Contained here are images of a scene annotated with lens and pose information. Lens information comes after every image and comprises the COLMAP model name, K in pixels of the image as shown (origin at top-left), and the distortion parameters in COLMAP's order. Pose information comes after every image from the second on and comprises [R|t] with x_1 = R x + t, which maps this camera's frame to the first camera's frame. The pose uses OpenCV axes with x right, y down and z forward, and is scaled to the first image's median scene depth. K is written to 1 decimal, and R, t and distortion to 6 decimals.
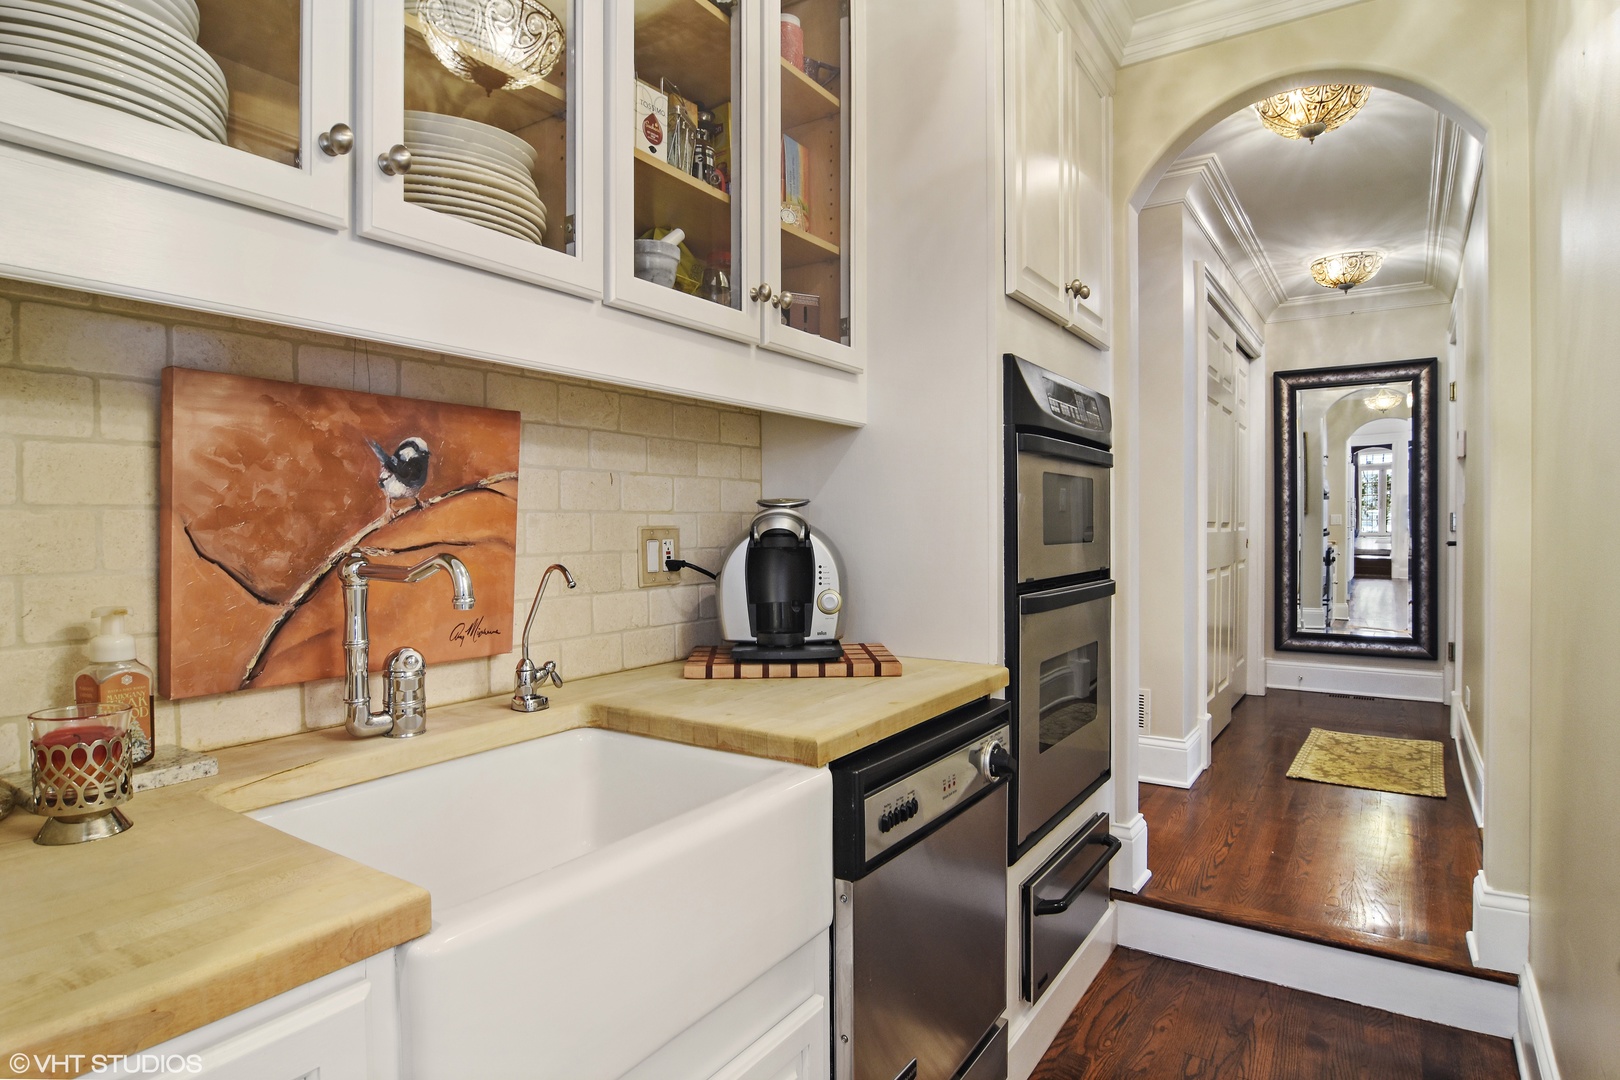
lens RADIAL K [[894.4, 0, 811.2], [0, 894.4, 523.9], [0, 0, 1]] dist [-0.000888, -0.000063]
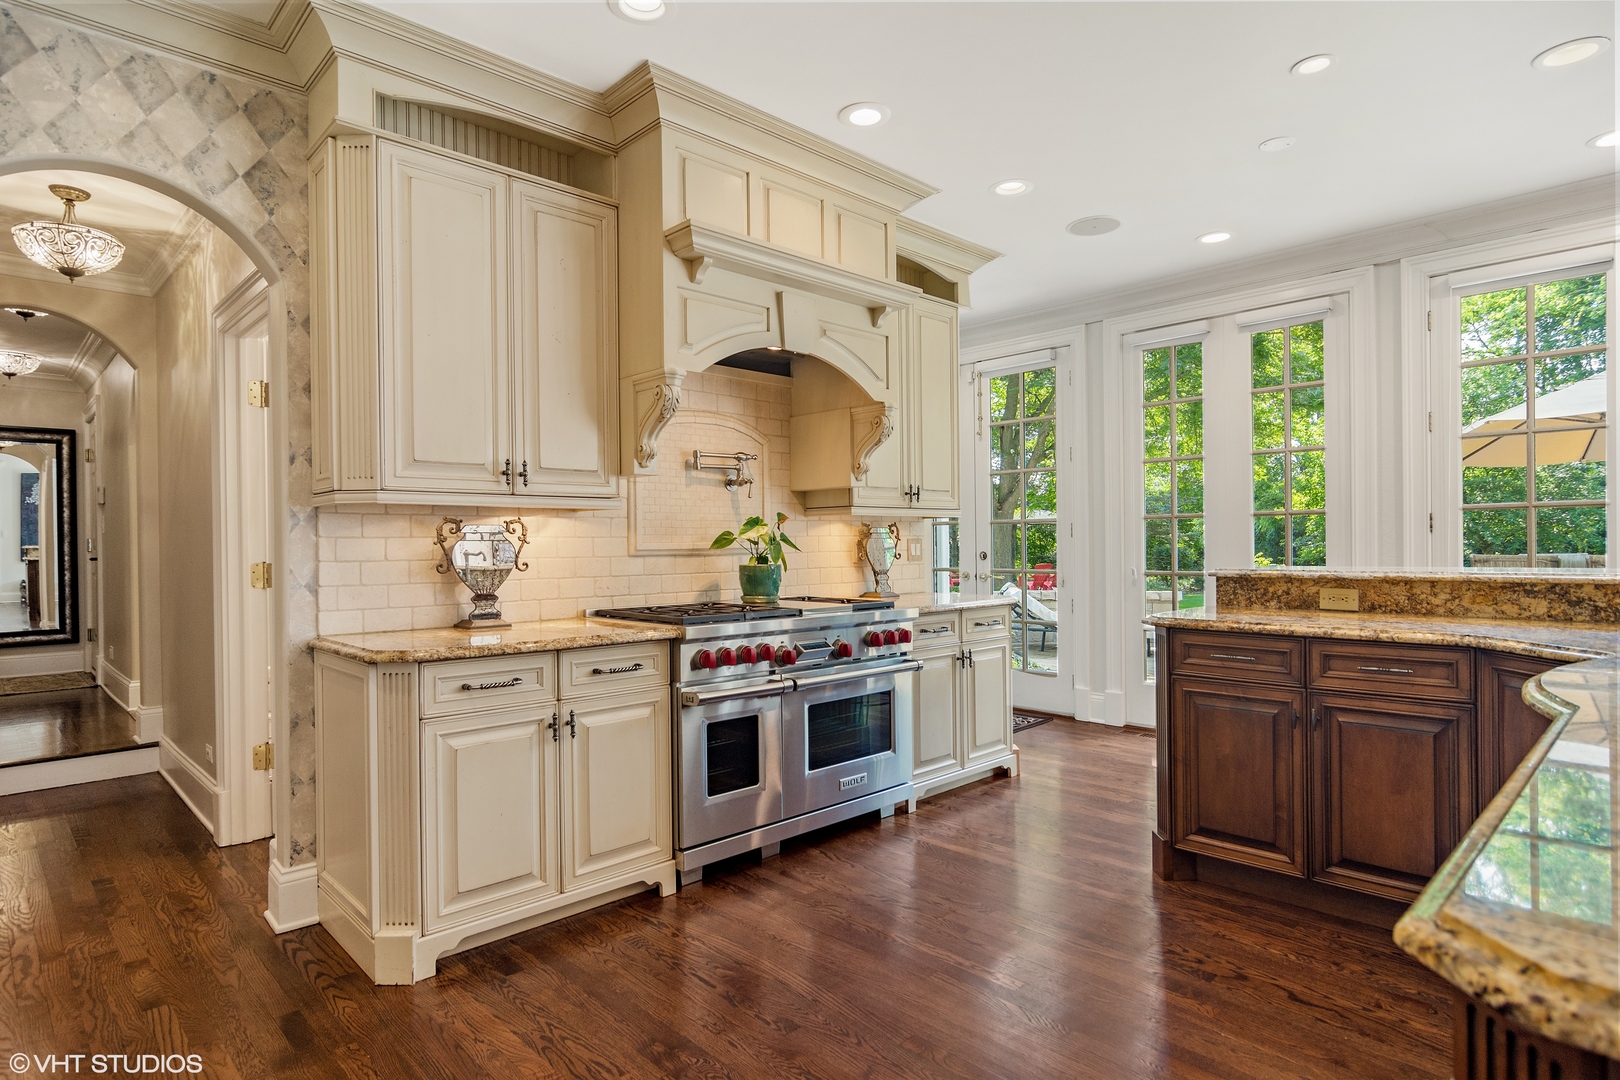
lens RADIAL K [[865.1, 0, 810.4], [0, 865.1, 550.8], [0, 0, 1]] dist [-0.000377, 0.000277]
pose [[0.213535, -0.009294, 0.976891, -0.398152], [0.009185, 0.999930, 0.007506, 0.006829], [-0.976892, 0.007370, 0.213605, -0.437042]]
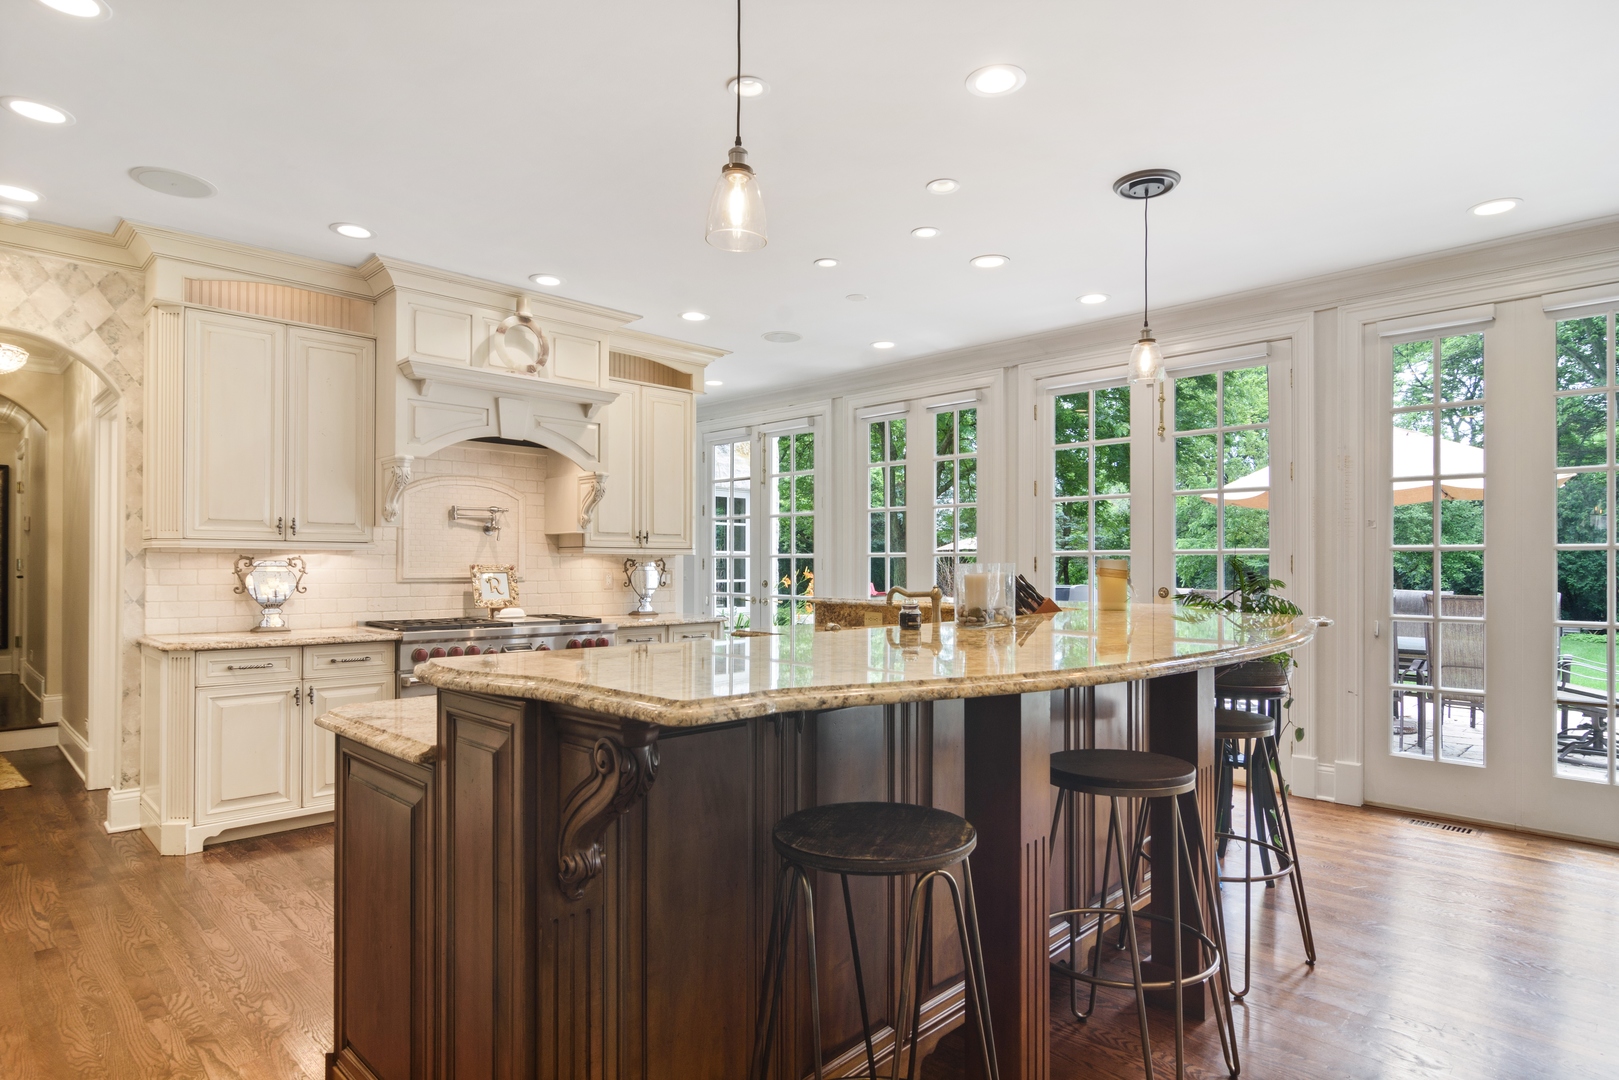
lens RADIAL K [[882.3, 0, 817.3], [0, 882.3, 563.1], [0, 0, 1]] dist [-0.001331, 0.000901]
pose [[0.191470, 0.004256, 0.981489, -0.611822], [-0.003564, 0.999987, -0.003641, -0.004512], [-0.981492, -0.002801, 0.191483, -0.777027]]
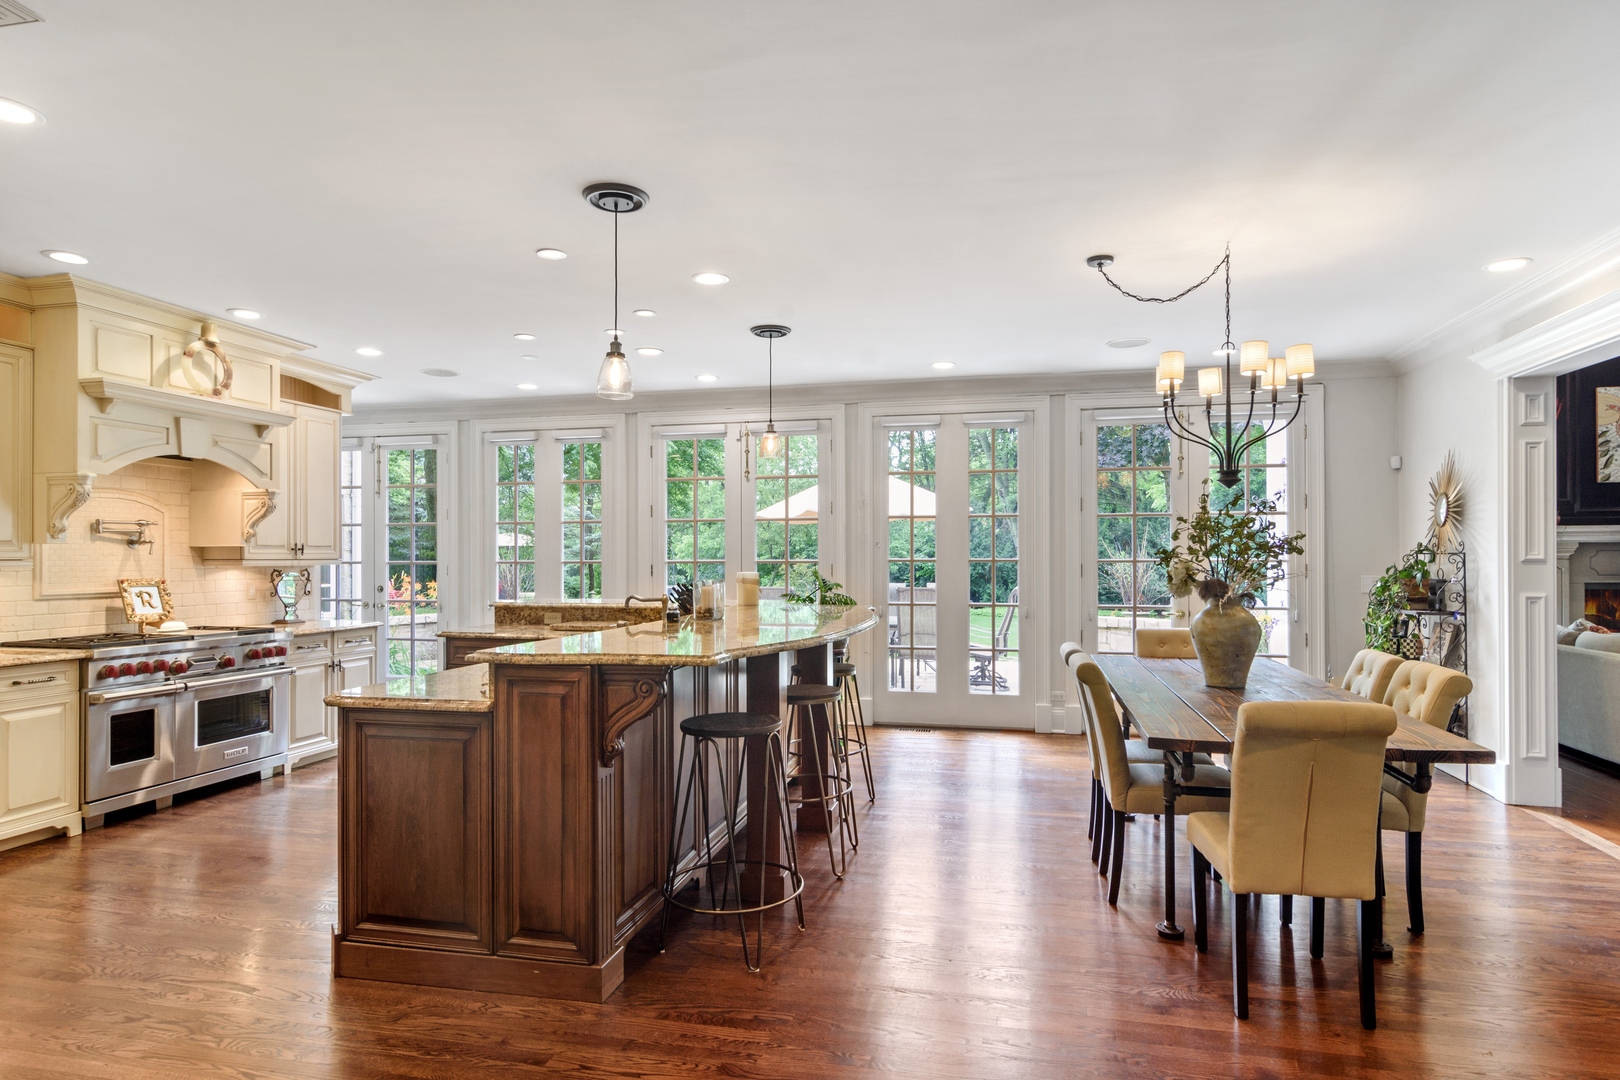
lens RADIAL K [[884.8, 0, 814.7], [0, 884.8, 551.9], [0, 0, 1]] dist [0.001783, 0.002855]
pose [[-0.347588, 0.008314, 0.937611, -0.893845], [0.002193, 0.999965, -0.008053, -0.025429], [-0.937645, -0.000743, -0.347594, -0.586493]]
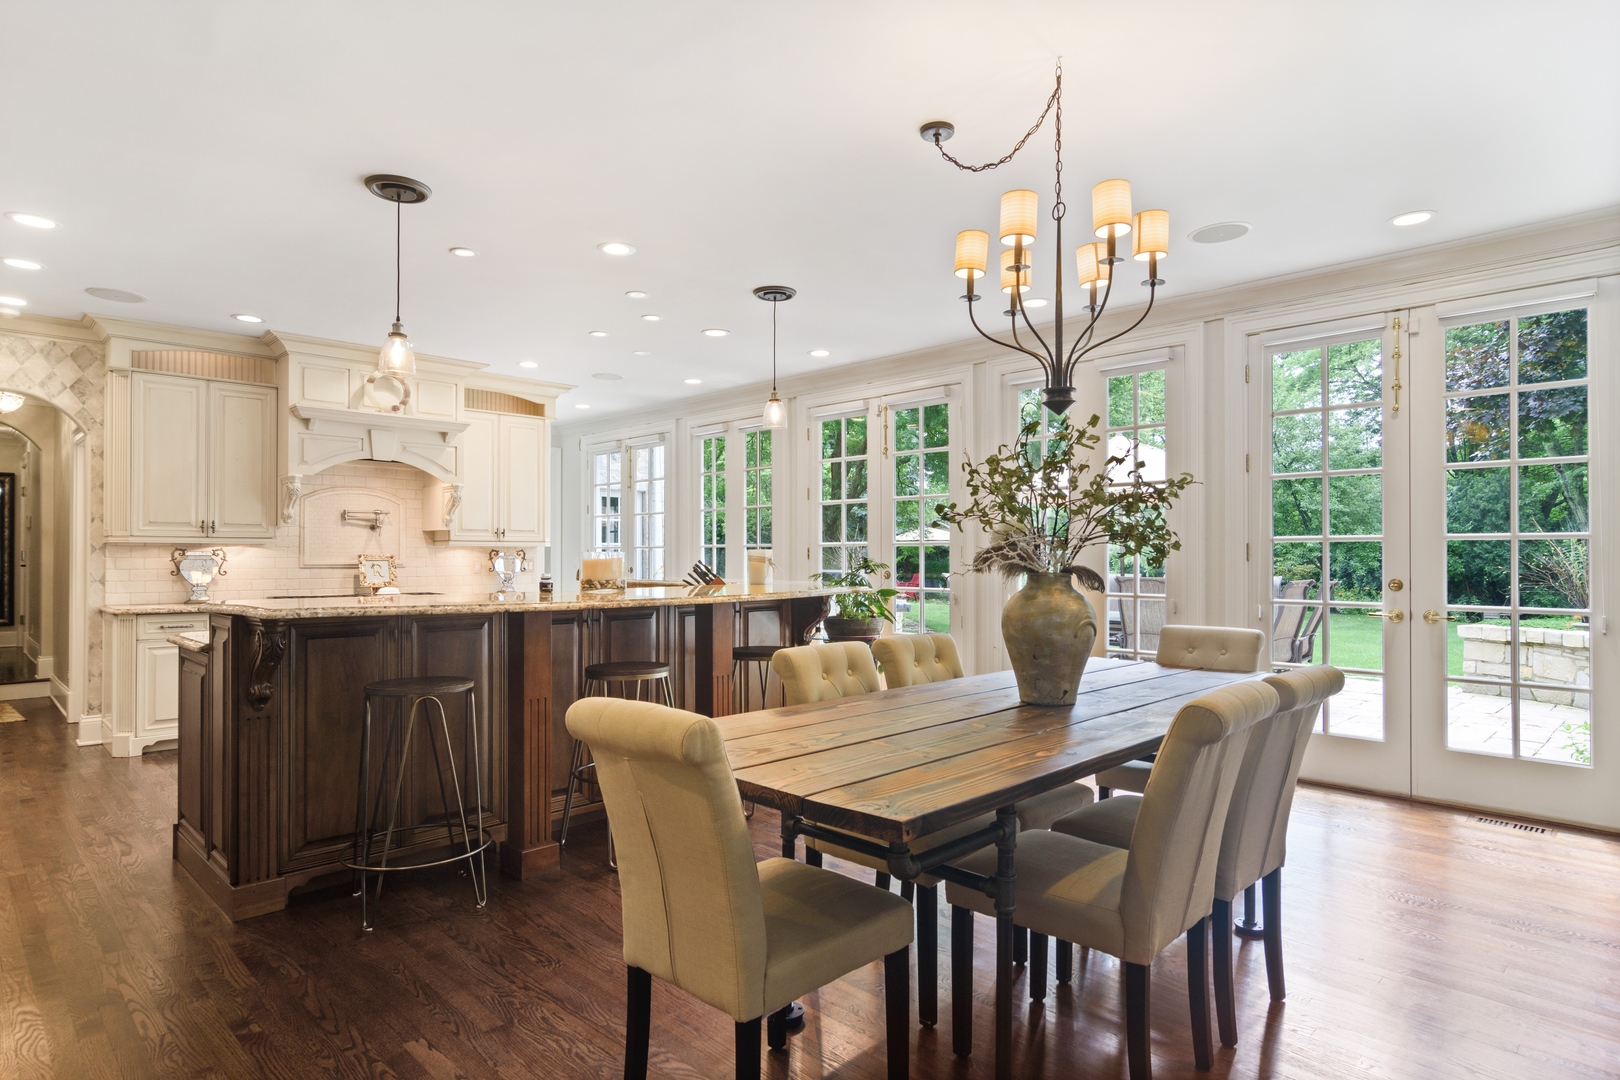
lens RADIAL K [[875.0, 0, 810.0], [0, 875.0, 551.9], [0, 0, 1]] dist [-0.001063, 0.000124]
pose [[0.200364, 0.005846, 0.979704, -0.844202], [-0.001534, 0.999983, -0.005654, -0.002513], [-0.979720, -0.000370, 0.200369, -1.114626]]
